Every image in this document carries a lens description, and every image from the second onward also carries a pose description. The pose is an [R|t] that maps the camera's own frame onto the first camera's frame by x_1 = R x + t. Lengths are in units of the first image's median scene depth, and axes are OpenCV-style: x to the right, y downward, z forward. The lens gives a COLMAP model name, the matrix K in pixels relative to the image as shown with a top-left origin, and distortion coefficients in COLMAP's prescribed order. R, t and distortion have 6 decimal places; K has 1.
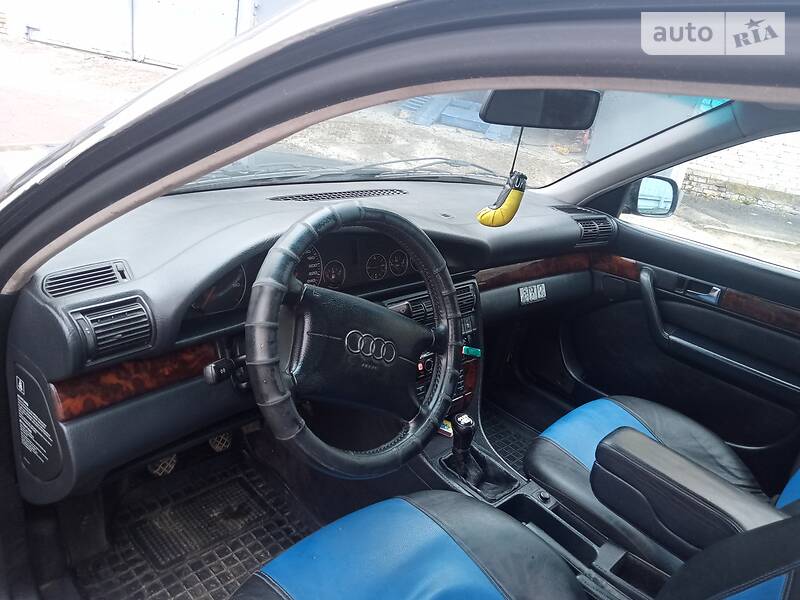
lens RADIAL K [[582.7, 0, 400.0], [0, 582.7, 300.0], [0, 0, 1]] dist [0.004046, -0.008875]
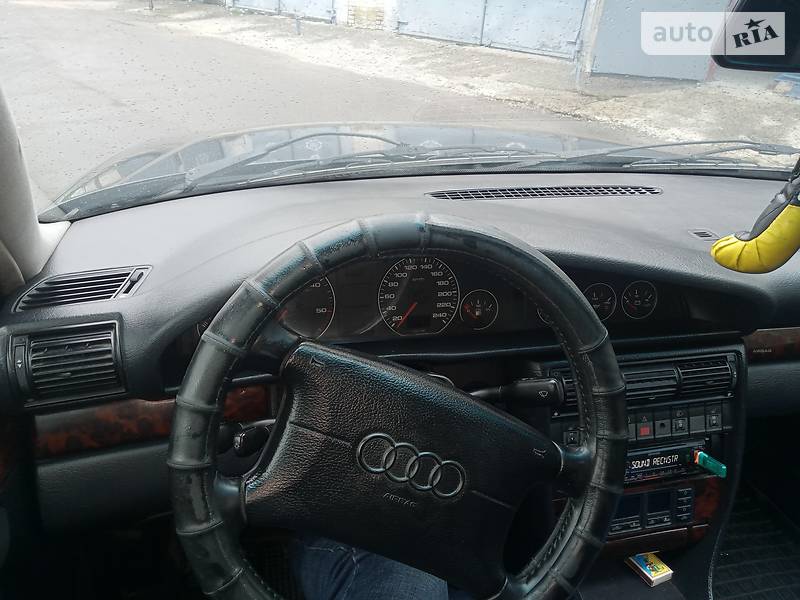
lens RADIAL K [[582.7, 0, 400.0], [0, 582.7, 300.0], [0, 0, 1]] dist [0.004046, -0.008875]
pose [[0.843935, 0.146817, -0.515964, 0.137063], [-0.132806, 0.989060, 0.064212, -0.074803], [0.519746, 0.014332, 0.854200, 0.318092]]
